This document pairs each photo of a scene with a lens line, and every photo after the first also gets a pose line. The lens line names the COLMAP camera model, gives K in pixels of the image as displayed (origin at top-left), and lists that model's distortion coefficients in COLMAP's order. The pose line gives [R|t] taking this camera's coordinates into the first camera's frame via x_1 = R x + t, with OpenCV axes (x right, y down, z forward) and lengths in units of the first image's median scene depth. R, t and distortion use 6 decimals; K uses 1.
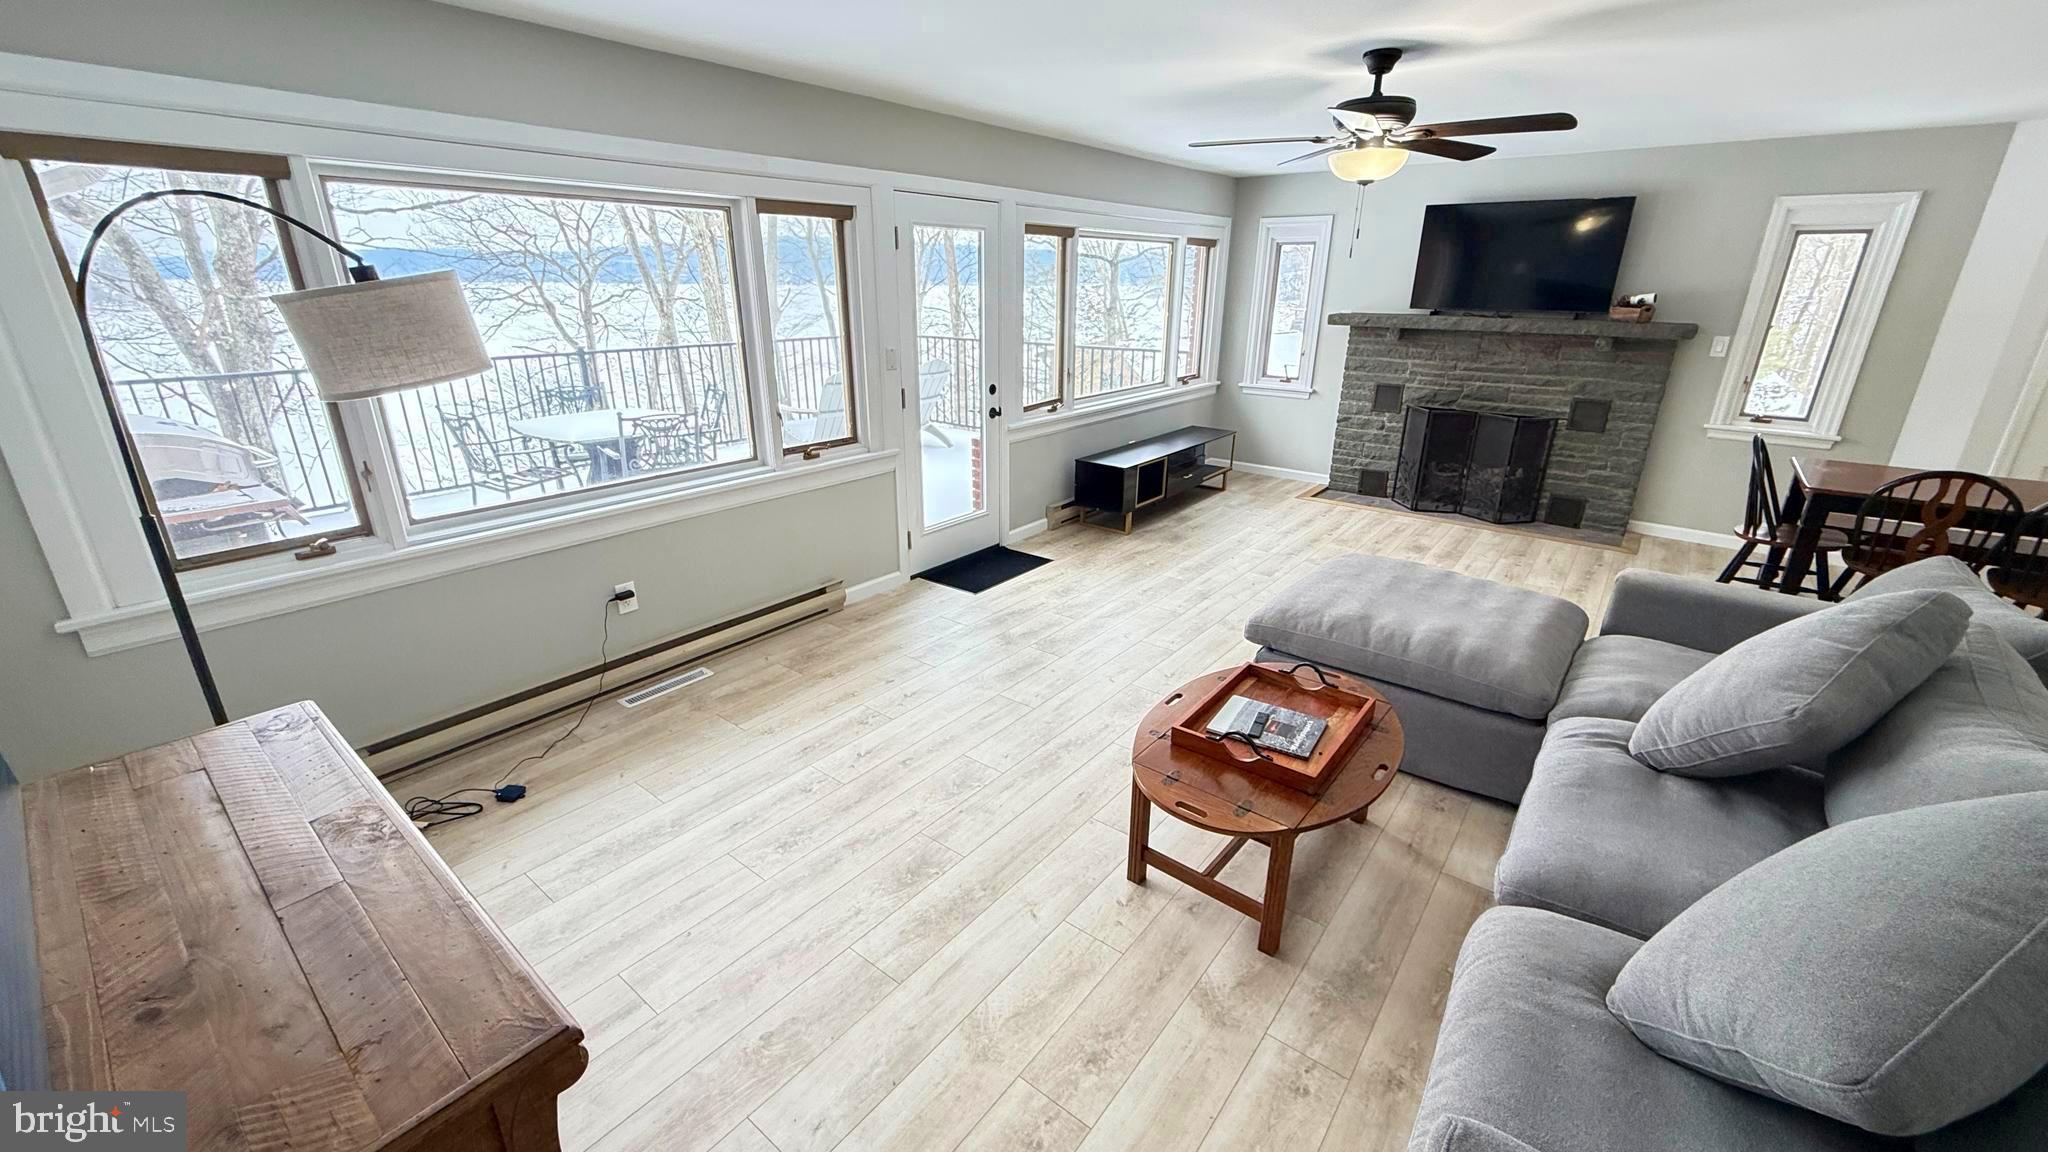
lens RADIAL K [[813.7, 0, 1020.9], [0, 813.7, 572.7], [0, 0, 1]] dist [0.000355, -0.000122]
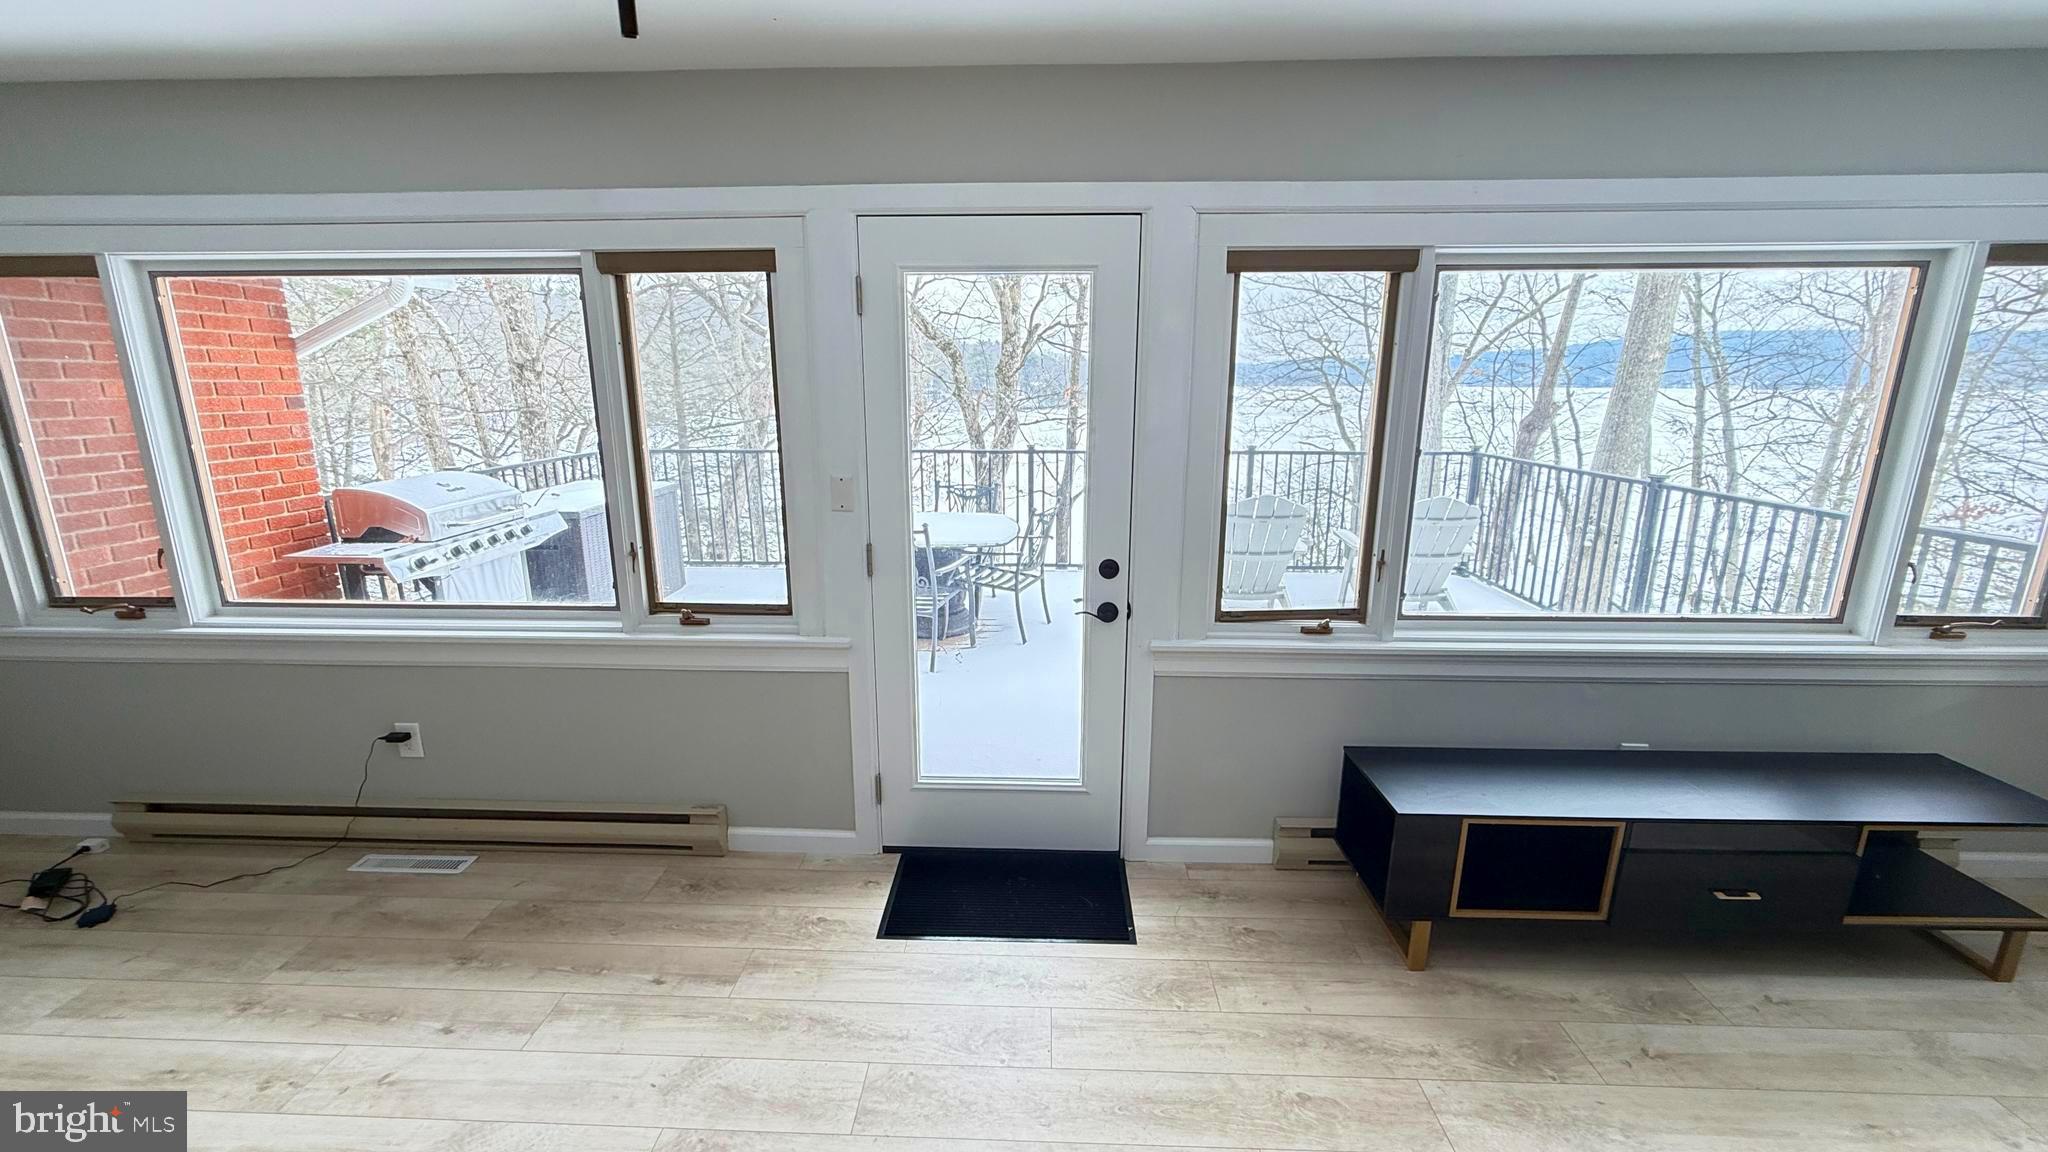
lens RADIAL K [[813.7, 0, 1016.7], [0, 813.7, 574.1], [0, 0, 1]] dist [0.000355, -0.000122]
pose [[0.584420, 0.182131, -0.790748, 0.327861], [-0.272098, 0.962051, 0.020487, -0.208018], [0.764471, 0.203188, 0.611799, 0.612600]]
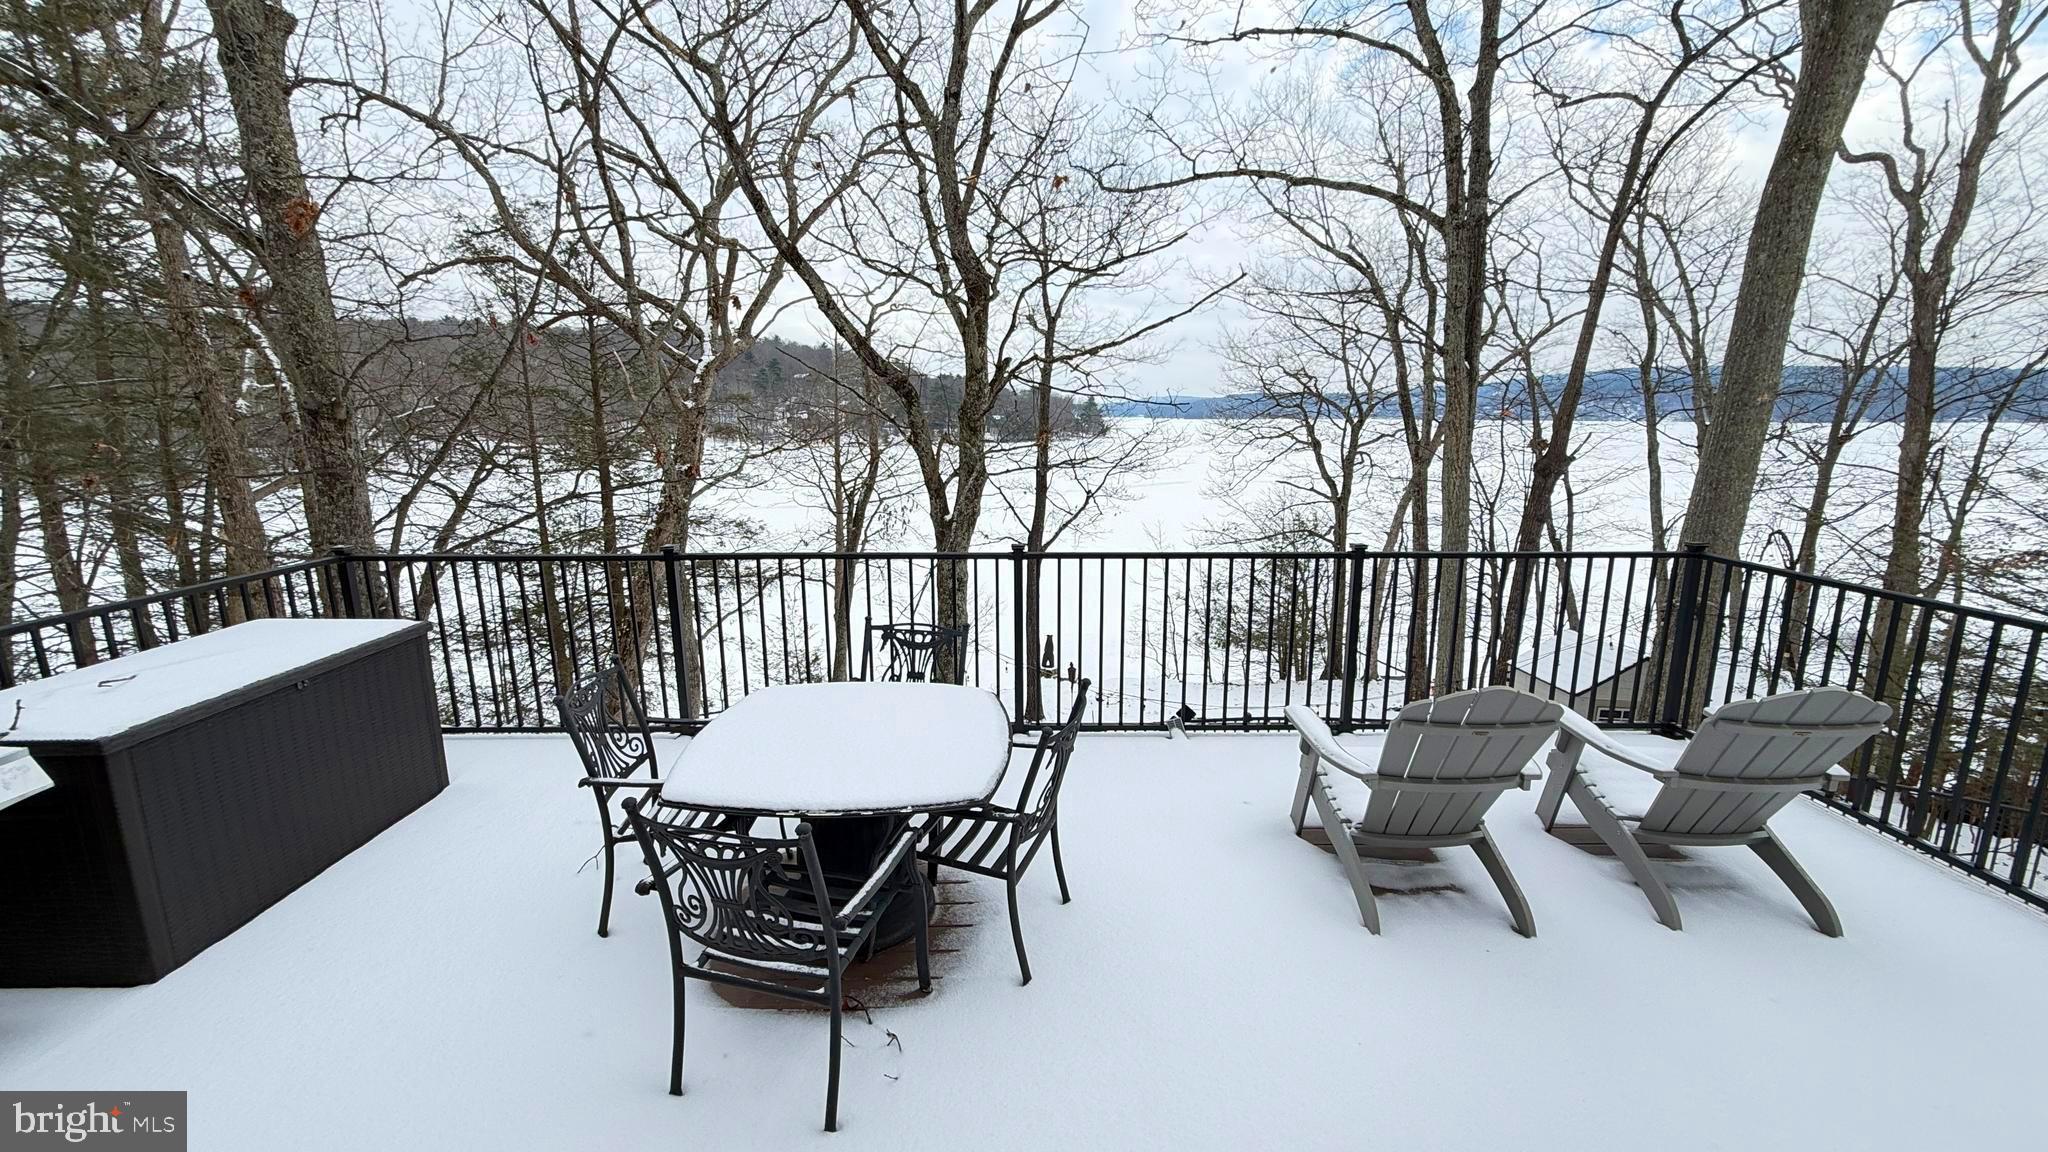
lens RADIAL K [[813.7, 0, 1013.6], [0, 813.7, 570.9], [0, 0, 1]] dist [0.000355, -0.000122]
pose [[0.618800, 0.142664, -0.772485, -0.103561], [-0.262149, 0.964501, -0.031869, -0.338051], [0.740516, 0.222227, 0.634233, 0.871538]]
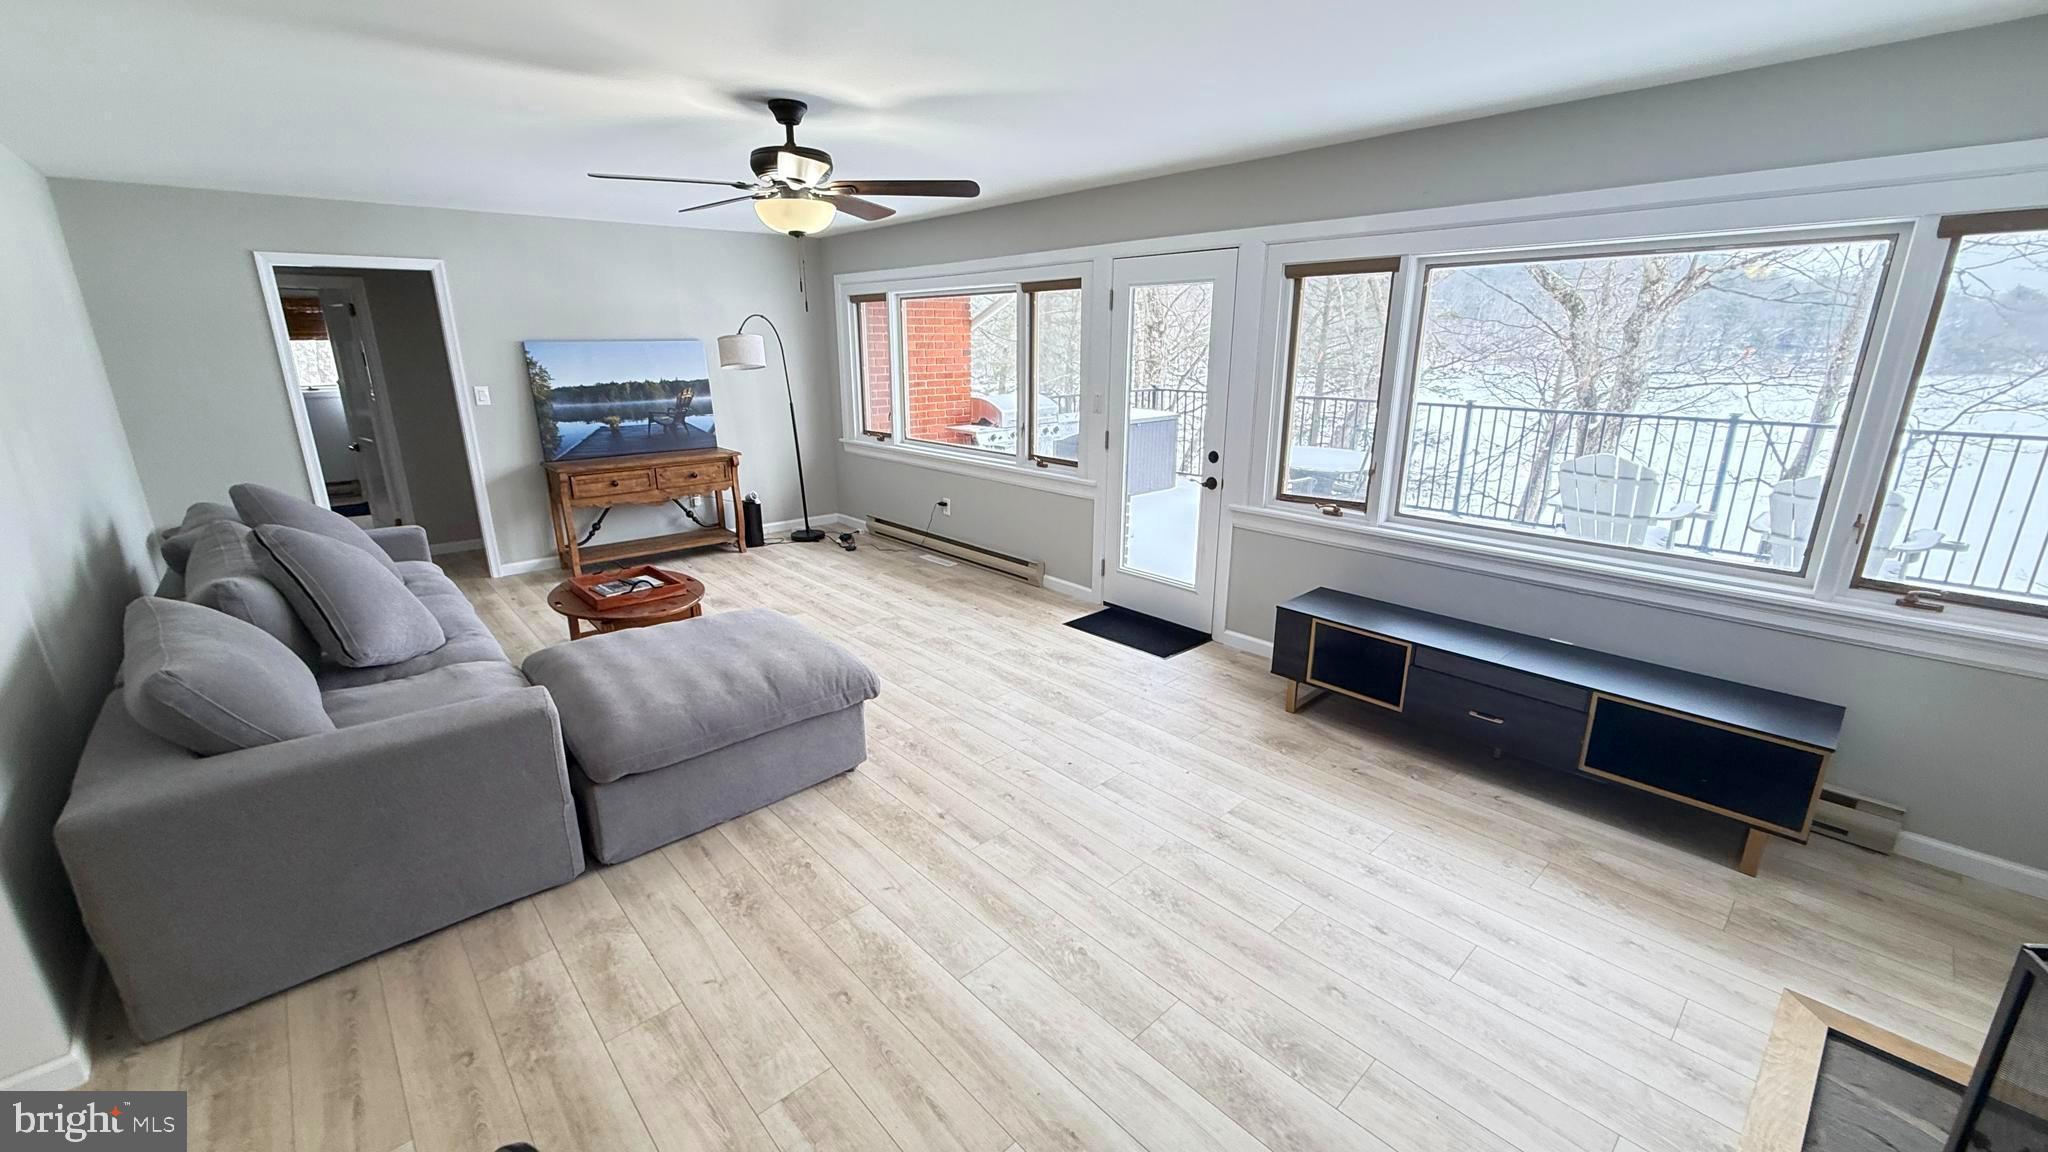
lens RADIAL K [[813.7, 0, 1018.4], [0, 813.7, 574.9], [0, 0, 1]] dist [0.000355, -0.000122]
pose [[-0.172562, 0.273238, -0.946342, 0.834647], [-0.331100, 0.888759, 0.316987, -0.308157], [0.927683, 0.368034, -0.062897, 0.869979]]
